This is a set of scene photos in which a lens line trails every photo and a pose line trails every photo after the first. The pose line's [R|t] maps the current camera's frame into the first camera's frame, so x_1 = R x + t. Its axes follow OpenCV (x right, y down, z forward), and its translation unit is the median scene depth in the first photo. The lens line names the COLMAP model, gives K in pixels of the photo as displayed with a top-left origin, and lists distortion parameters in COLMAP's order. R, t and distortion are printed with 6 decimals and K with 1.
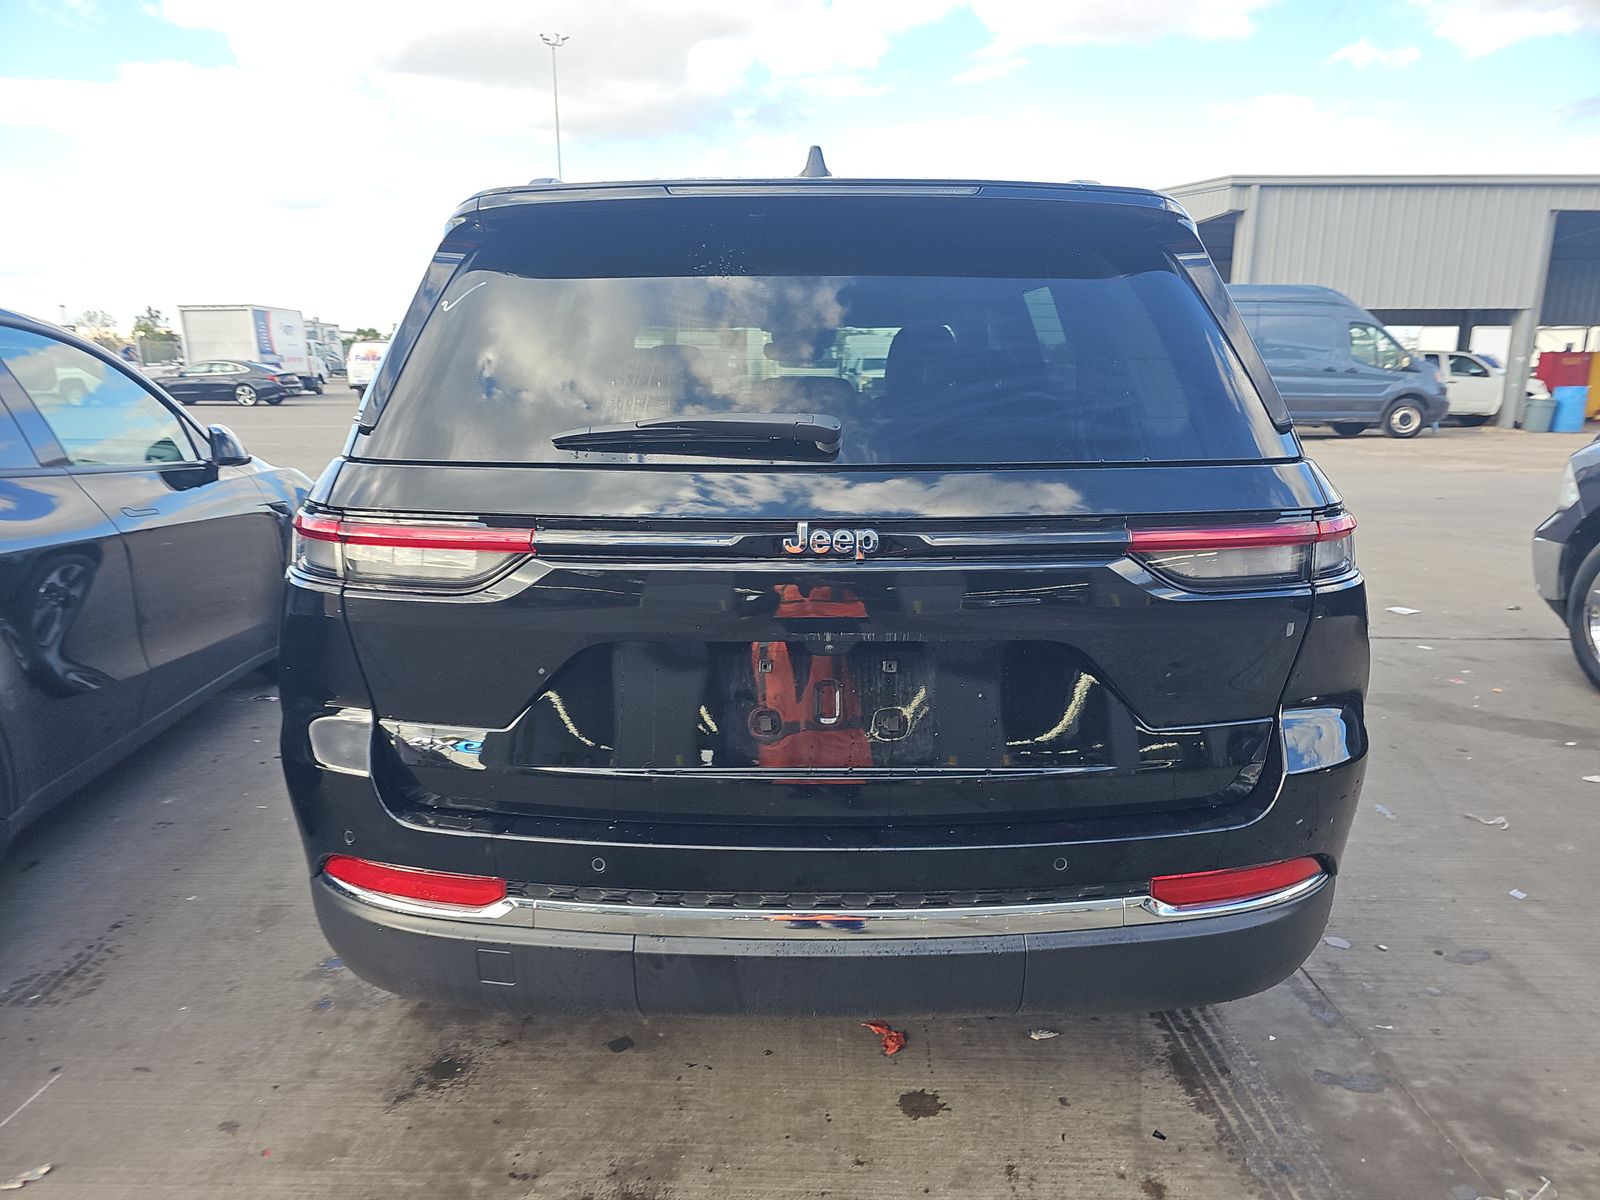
lens RADIAL K [[1067.1, 0, 806.5], [0, 1067.1, 626.0], [0, 0, 1]] dist [0.032944, -0.030127]
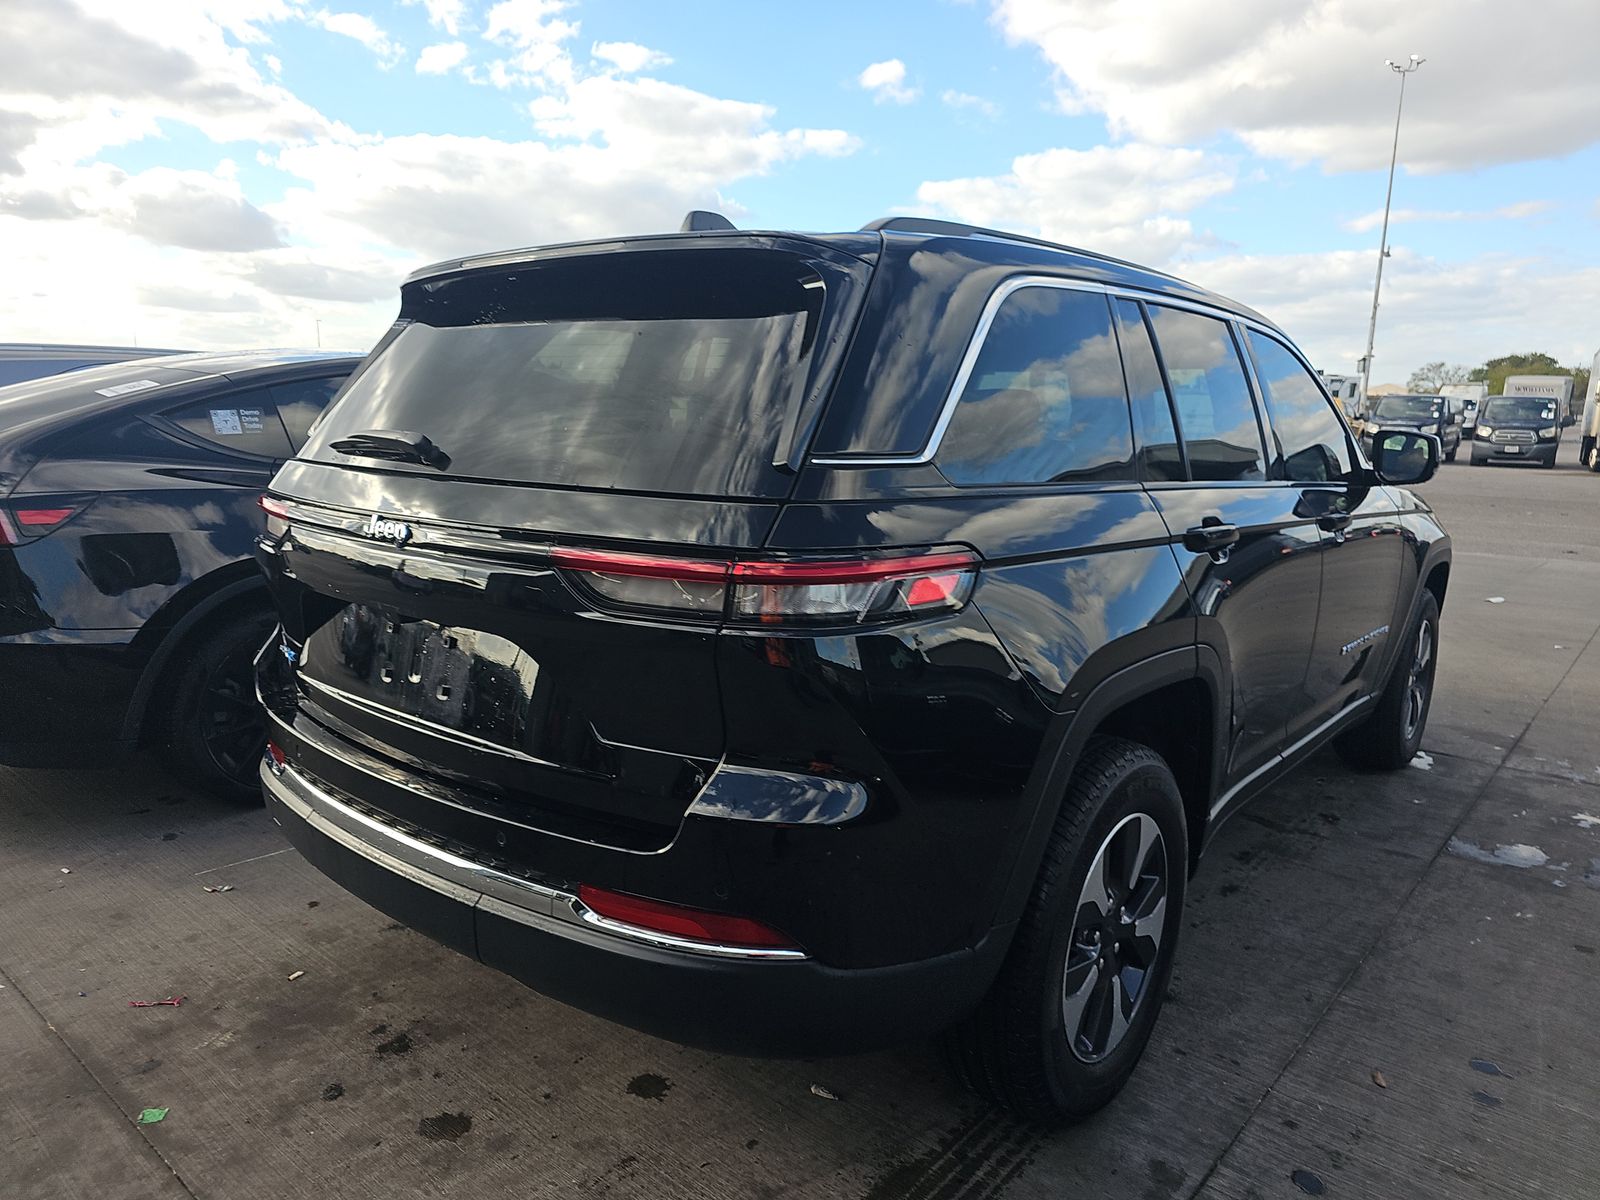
lens RADIAL K [[1067.1, 0, 794.5], [0, 1067.1, 611.0], [0, 0, 1]] dist [0.032944, -0.030127]
pose [[0.771308, 0.135731, -0.621820, 0.900084], [-0.168850, 0.985625, 0.005701, -0.055816], [0.613655, 0.100598, 0.783139, 0.225859]]
